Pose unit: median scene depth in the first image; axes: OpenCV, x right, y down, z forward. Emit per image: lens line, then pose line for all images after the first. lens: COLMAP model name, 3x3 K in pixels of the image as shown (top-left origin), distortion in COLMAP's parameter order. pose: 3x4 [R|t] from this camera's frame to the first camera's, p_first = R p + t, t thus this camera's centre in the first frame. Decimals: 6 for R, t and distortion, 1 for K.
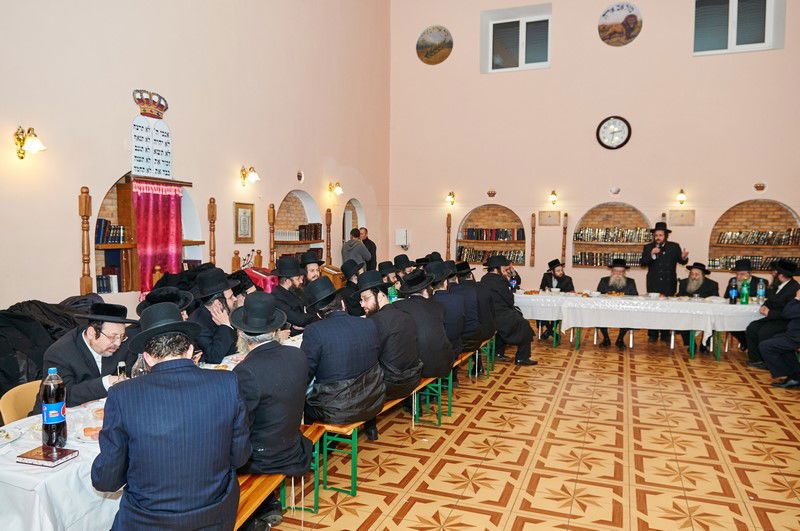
lens RADIAL K [[597.5, 0, 400.0], [0, 597.5, 265.5], [0, 0, 1]] dist [0.003975, 0.002427]
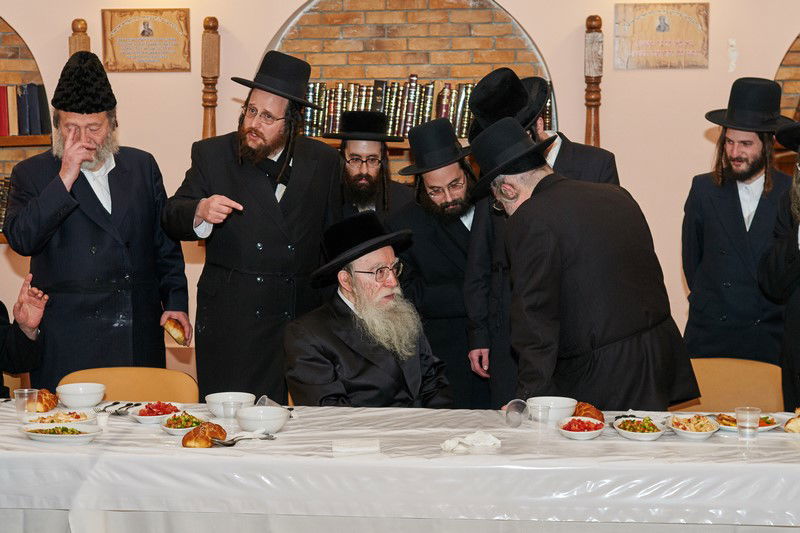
lens RADIAL K [[1663.2, 0, 400.0], [0, 1663.2, 266.5], [0, 0, 1]] dist [0.008976, -0.020625]
pose [[0.957470, -0.037538, 0.286082, 0.198123], [0.026297, 0.998727, 0.043035, -0.019985], [-0.287333, -0.033682, 0.957238, 0.437299]]
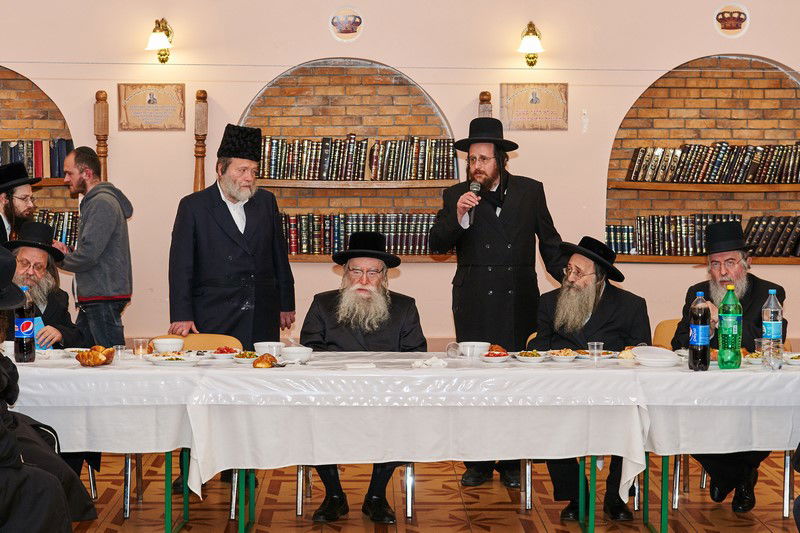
lens RADIAL K [[1663.2, 0, 400.0], [0, 1663.2, 266.5], [0, 0, 1]] dist [0.008976, -0.020625]
pose [[0.929343, -0.031593, 0.367864, 0.060545], [0.026985, 0.999480, 0.017663, -0.009110], [-0.368231, -0.006488, 0.929712, 0.178651]]
